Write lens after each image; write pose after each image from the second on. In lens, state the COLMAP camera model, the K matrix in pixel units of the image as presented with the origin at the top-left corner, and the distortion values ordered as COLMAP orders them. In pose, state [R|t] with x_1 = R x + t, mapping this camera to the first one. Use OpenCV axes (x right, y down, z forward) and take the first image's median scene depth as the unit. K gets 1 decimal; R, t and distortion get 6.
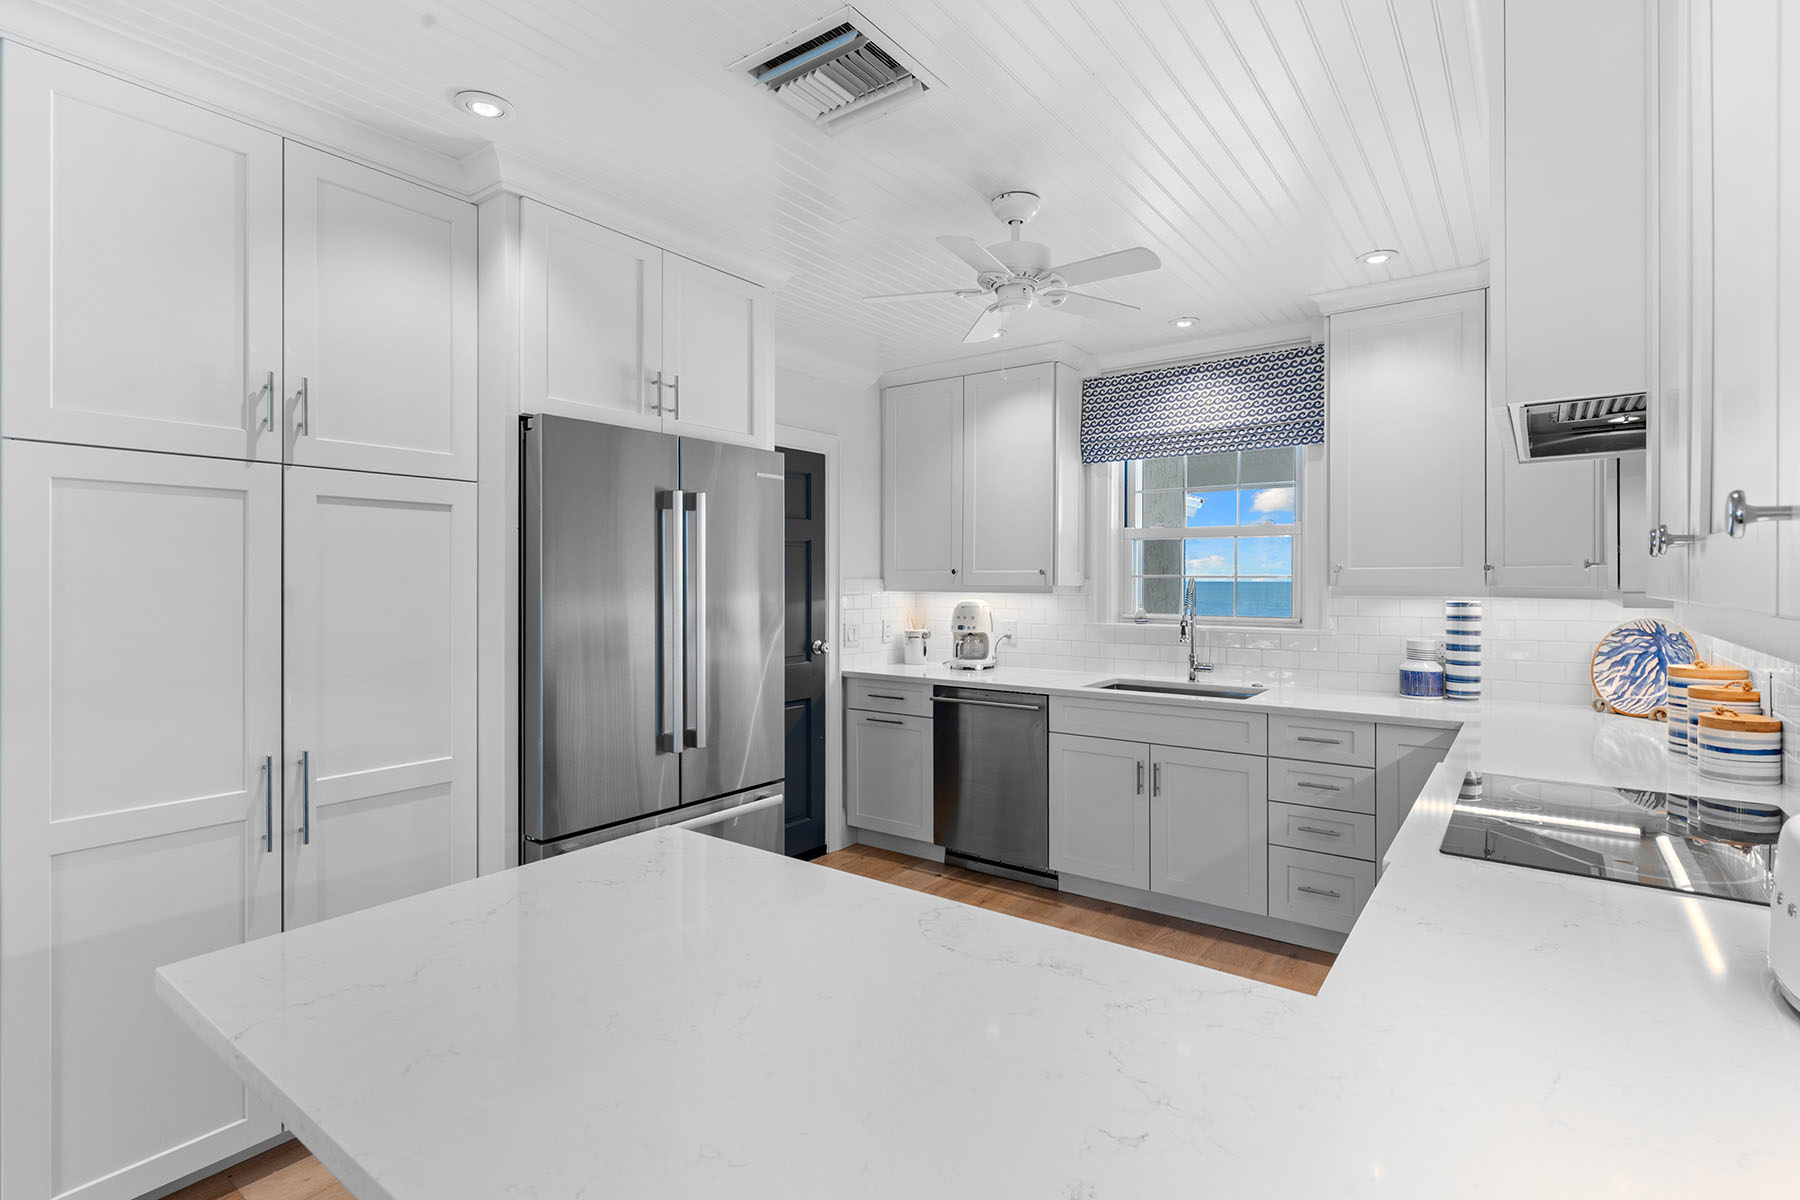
lens RADIAL K [[863.6, 0, 912.0], [0, 863.6, 577.2], [0, 0, 1]] dist [0.003366, 0.000246]
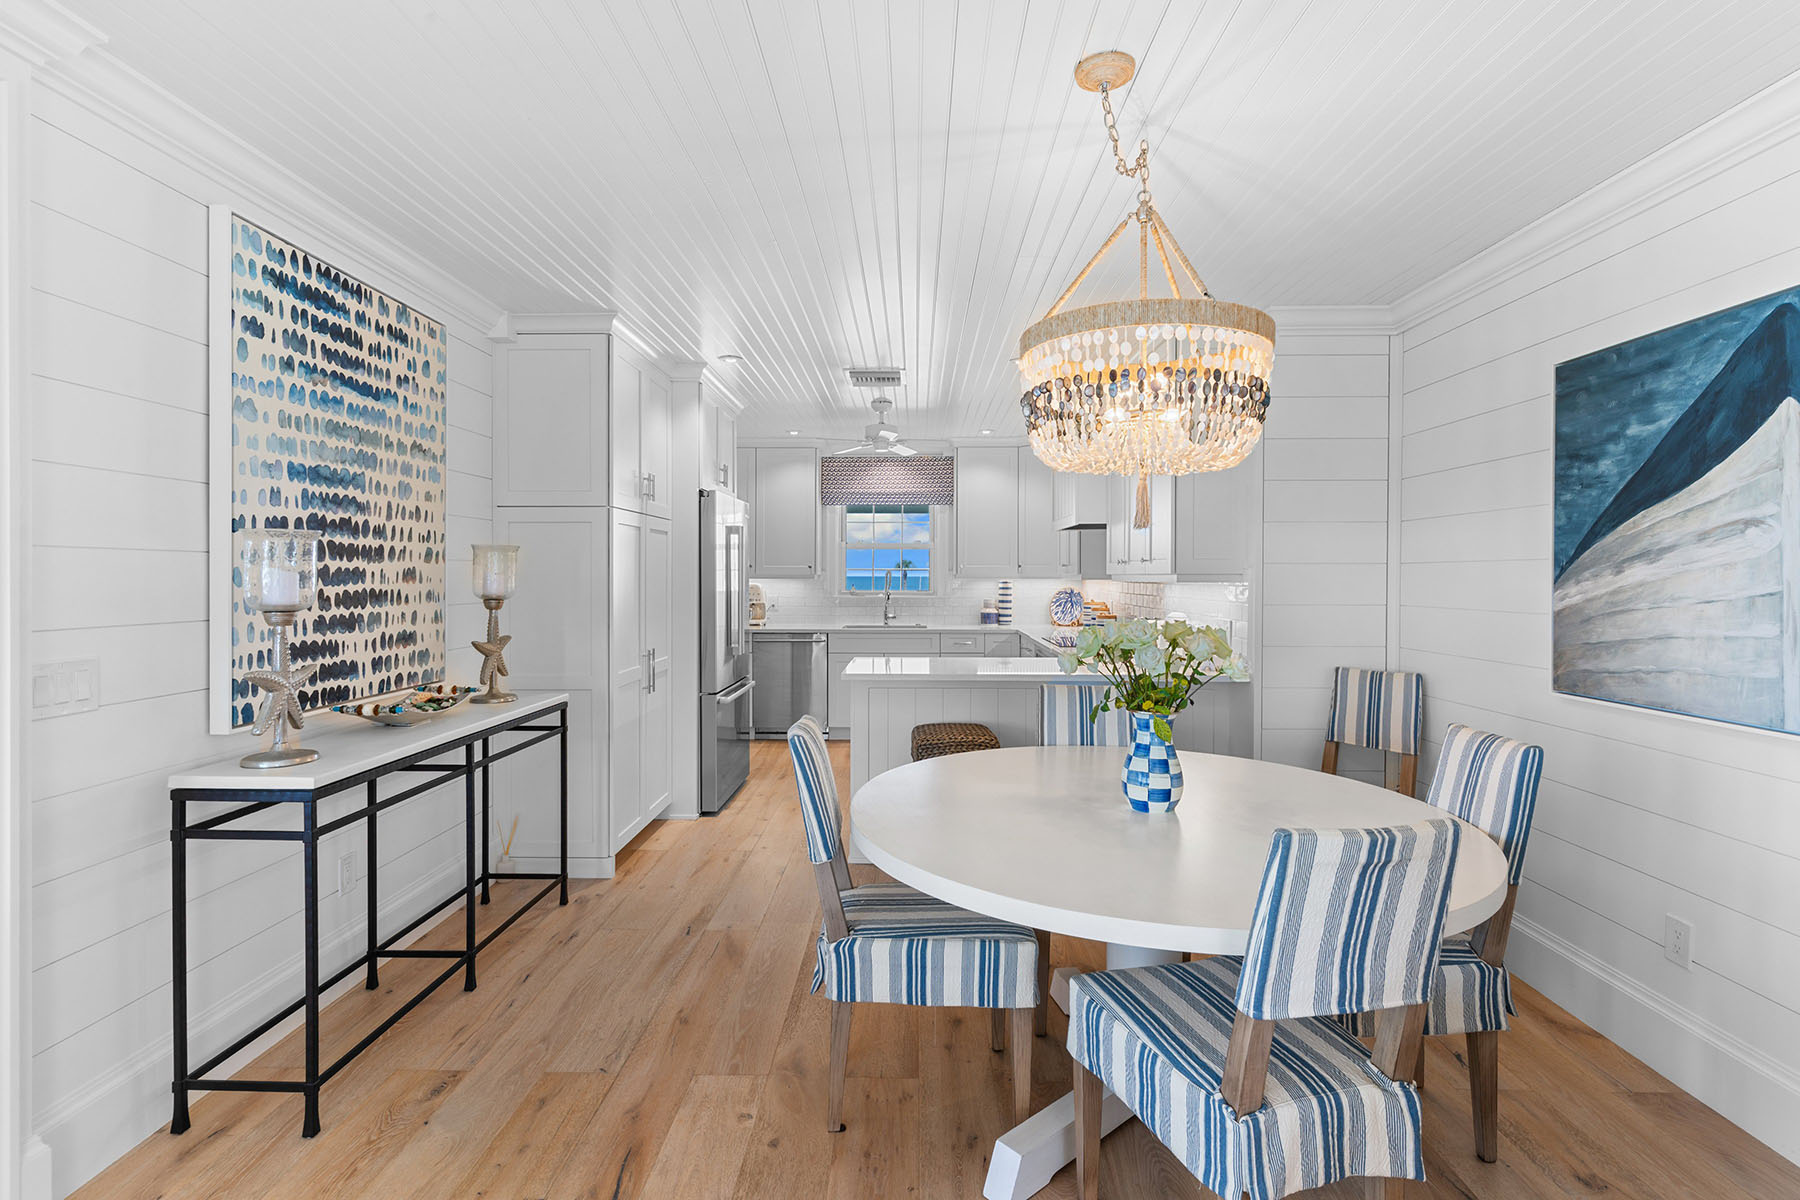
lens RADIAL K [[863.6, 0, 900.8], [0, 863.6, 585.1], [0, 0, 1]] dist [0.003366, 0.000246]
pose [[0.820956, -0.005771, 0.570962, -0.842801], [-0.003019, 0.999891, 0.014448, 0.007042], [-0.570983, -0.013585, 0.820849, -0.667057]]
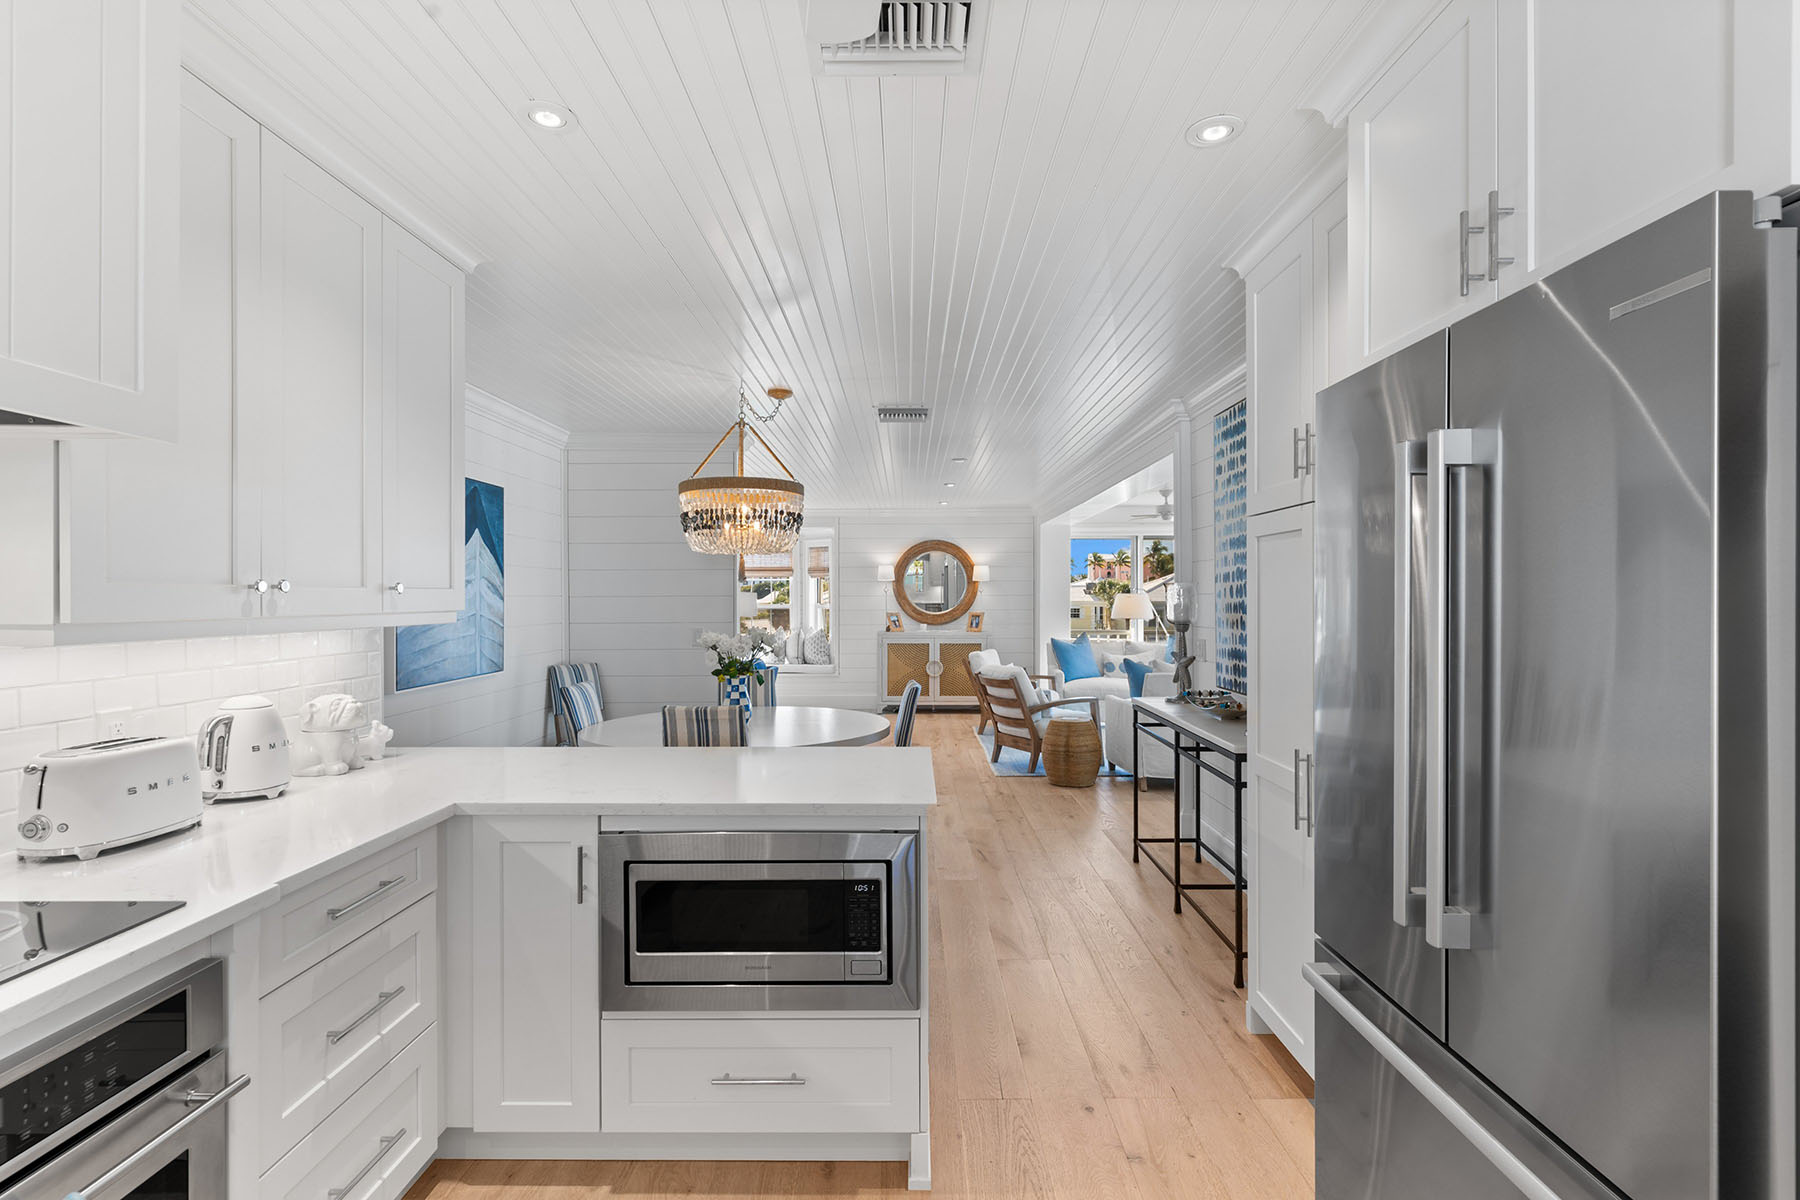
lens RADIAL K [[863.6, 0, 903.5], [0, 863.6, 601.5], [0, 0, 1]] dist [0.003366, 0.000246]
pose [[-0.812407, 0.004847, -0.583070, 0.243578], [0.003482, 0.999988, 0.003460, -0.002436], [0.583080, 0.000781, -0.812415, 0.962466]]
